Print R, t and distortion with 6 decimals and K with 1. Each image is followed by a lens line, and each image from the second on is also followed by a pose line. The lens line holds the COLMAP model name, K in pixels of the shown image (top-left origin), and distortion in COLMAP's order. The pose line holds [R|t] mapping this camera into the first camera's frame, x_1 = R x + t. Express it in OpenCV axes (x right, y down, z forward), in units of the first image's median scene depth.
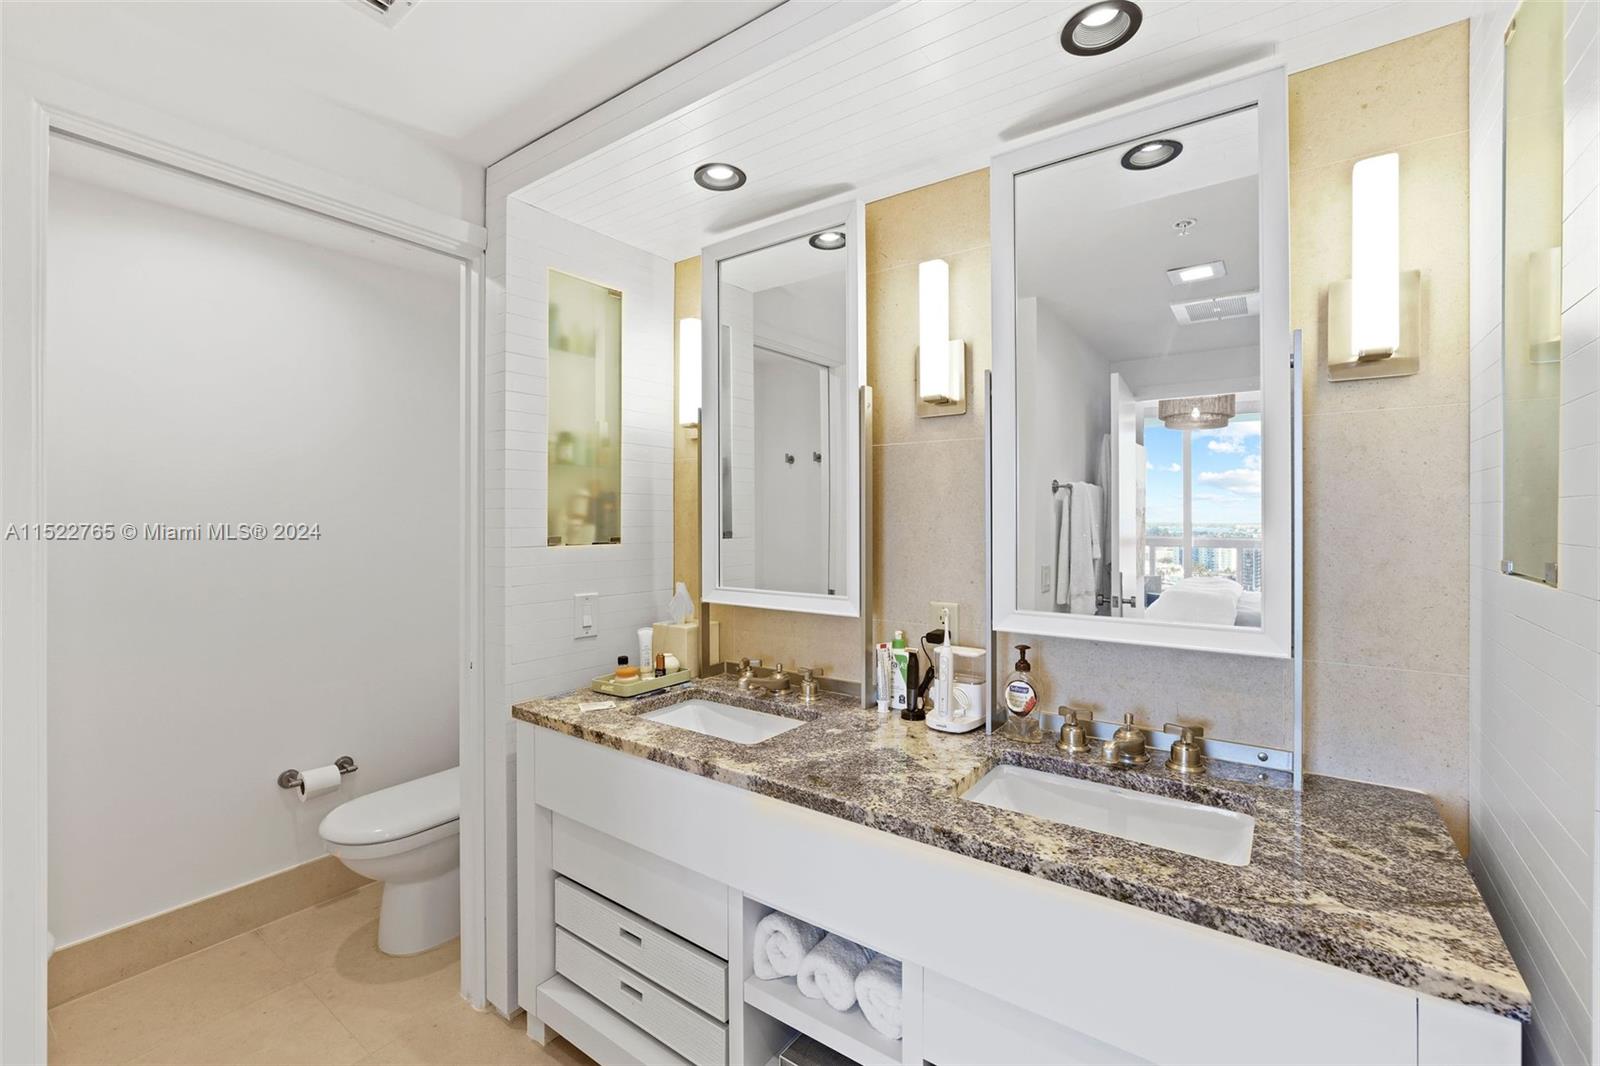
lens RADIAL K [[682.4, 0, 792.7], [0, 682.4, 519.2], [0, 0, 1]] dist [-0.024543, 0.010656]
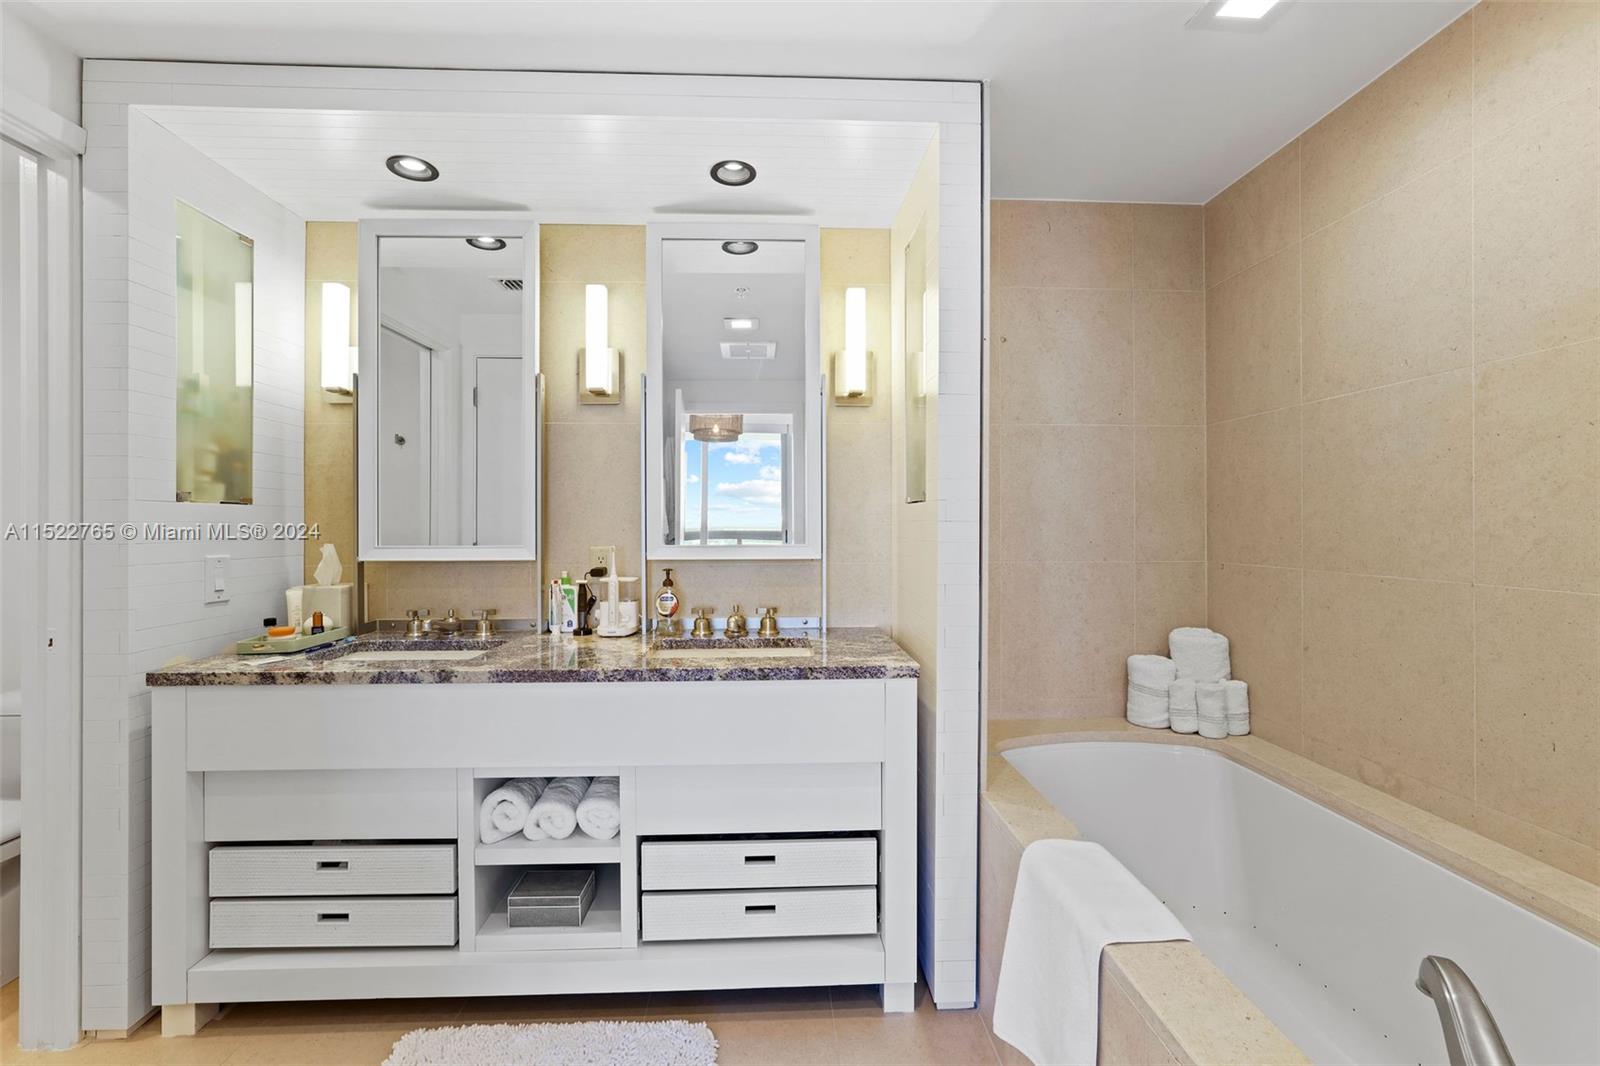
lens RADIAL K [[682.4, 0, 779.7], [0, 682.4, 525.3], [0, 0, 1]] dist [-0.024543, 0.010656]
pose [[0.787984, -0.000750, 0.615696, -0.346751], [0.001948, 0.999997, -0.001275, 0.092260], [-0.615693, 0.002204, 0.787983, -0.265952]]
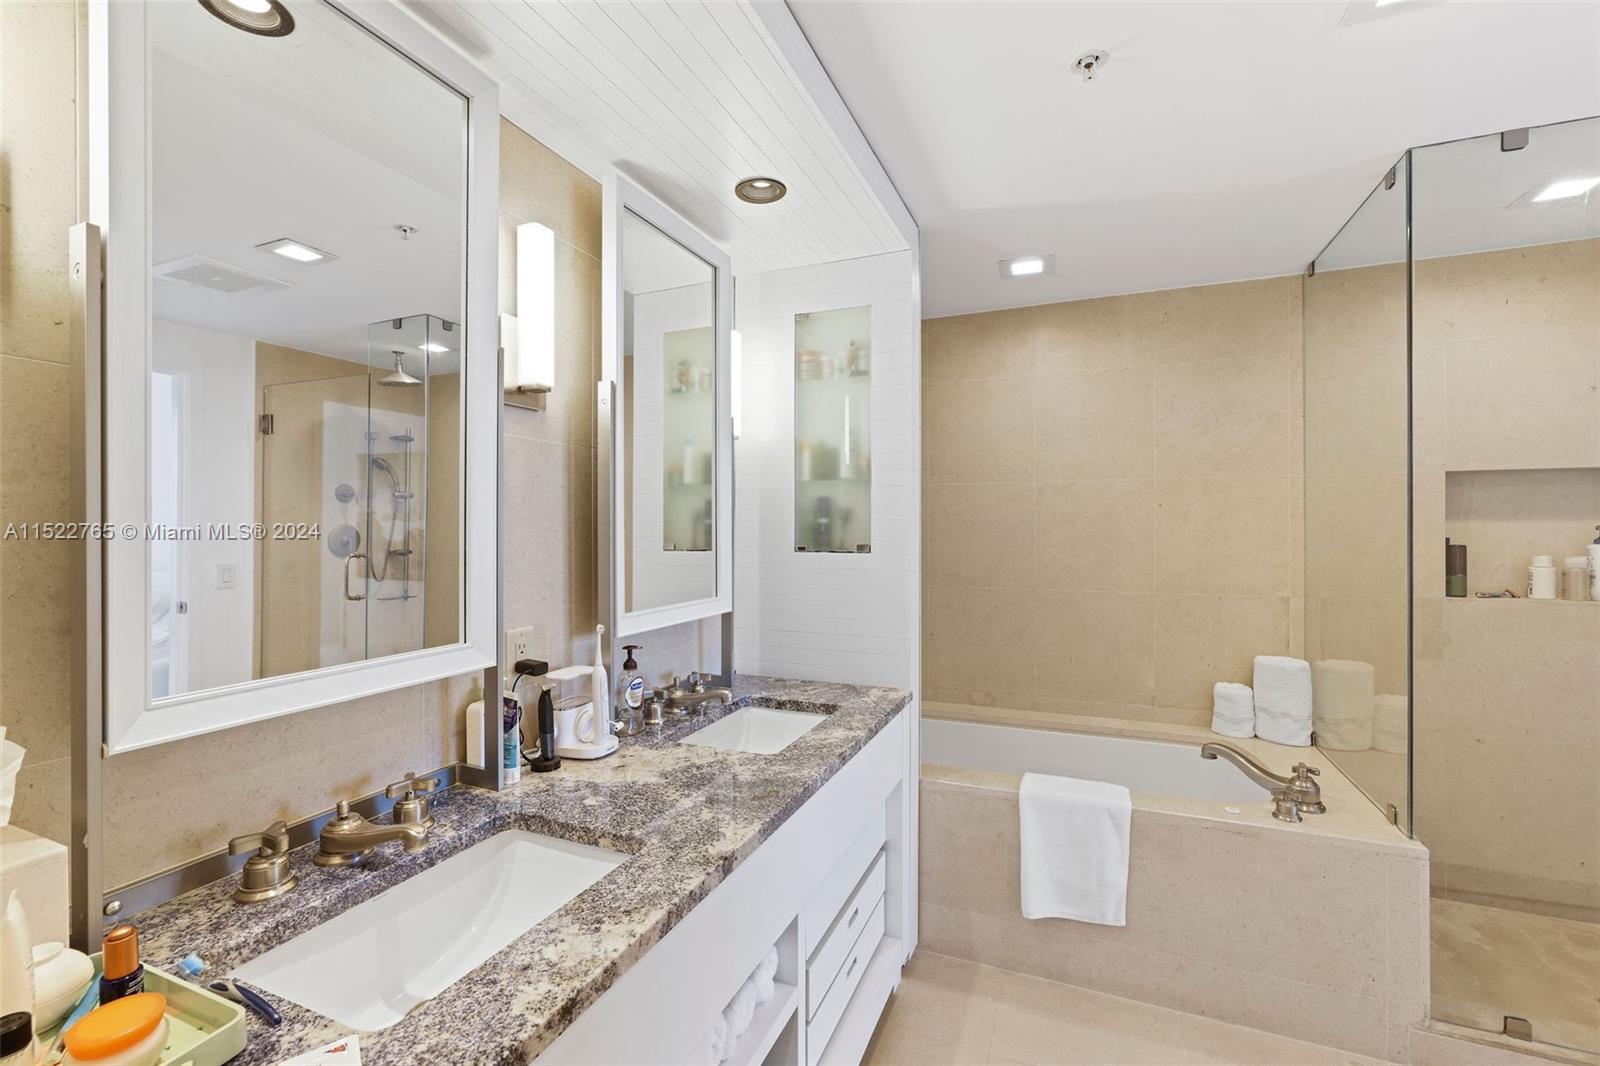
lens RADIAL K [[682.4, 0, 793.1], [0, 682.4, 532.8], [0, 0, 1]] dist [-0.024543, 0.010656]
pose [[-0.213409, 0.001948, 0.976961, -0.737027], [0.009027, 0.999959, -0.000022, 0.009660], [-0.976921, 0.008814, -0.213418, 0.937761]]
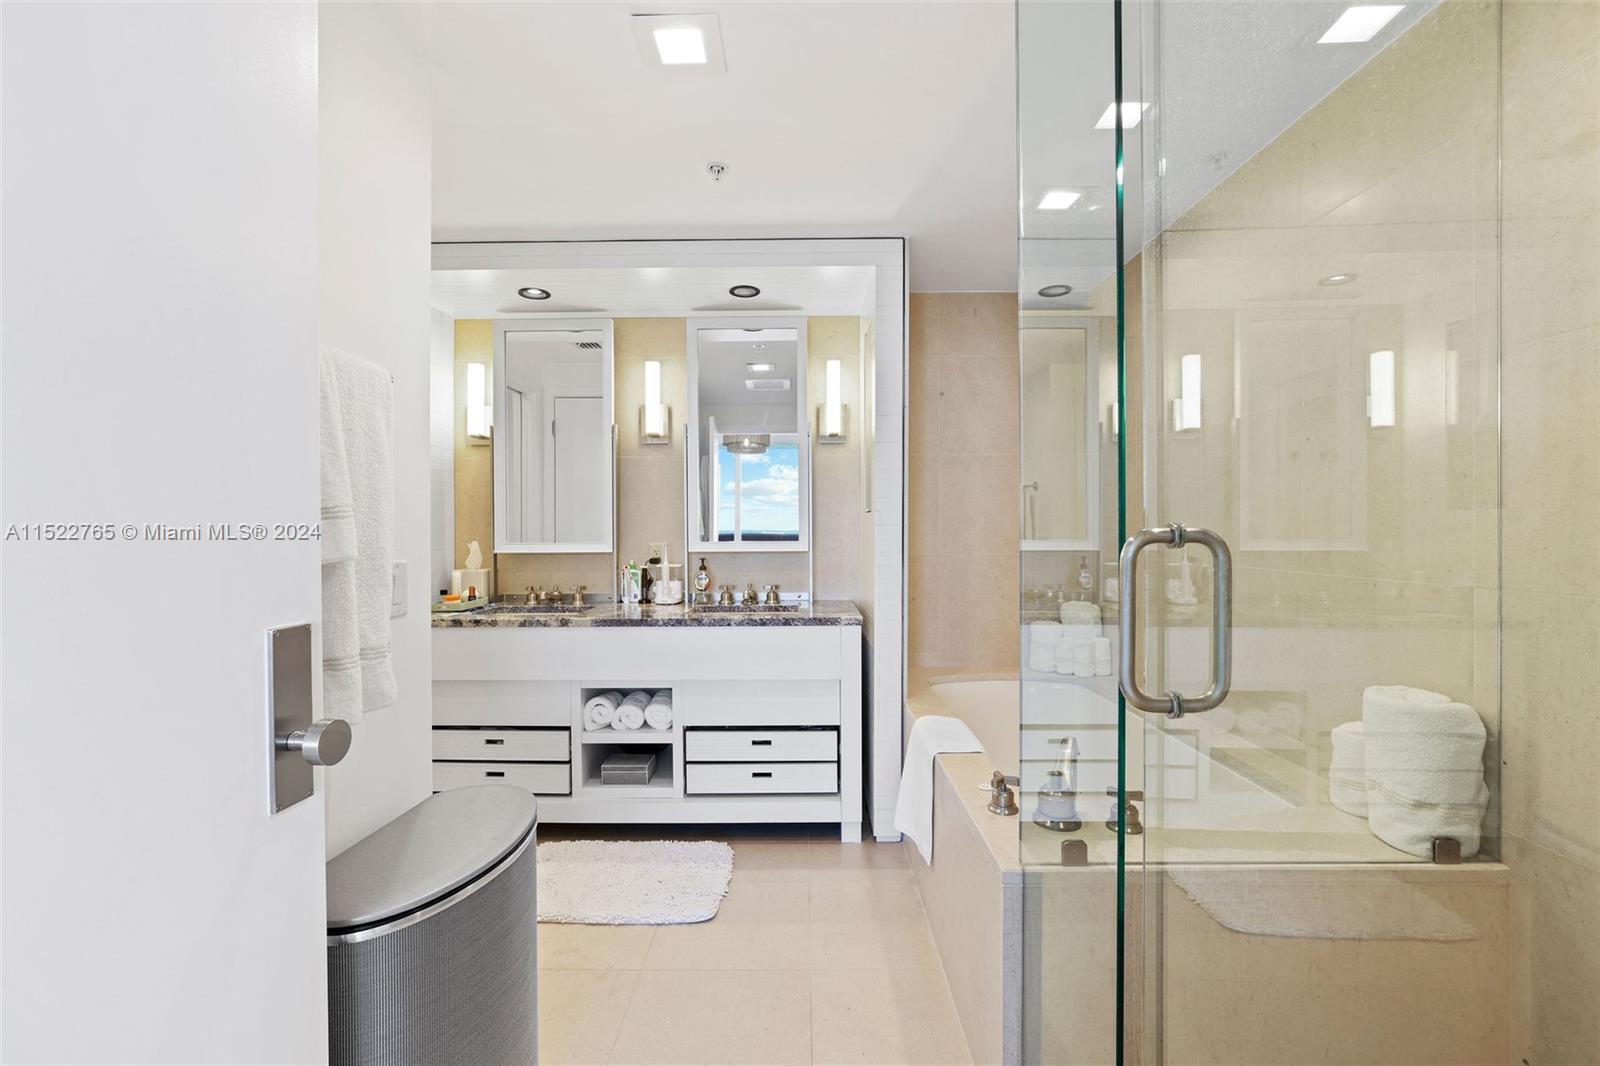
lens RADIAL K [[682.4, 0, 775.5], [0, 682.4, 535.0], [0, 0, 1]] dist [-0.024543, 0.010656]
pose [[0.823098, -0.008771, 0.567832, -0.634824], [0.004557, 0.999951, 0.008839, 0.093828], [-0.567881, -0.004687, 0.823097, -0.805321]]
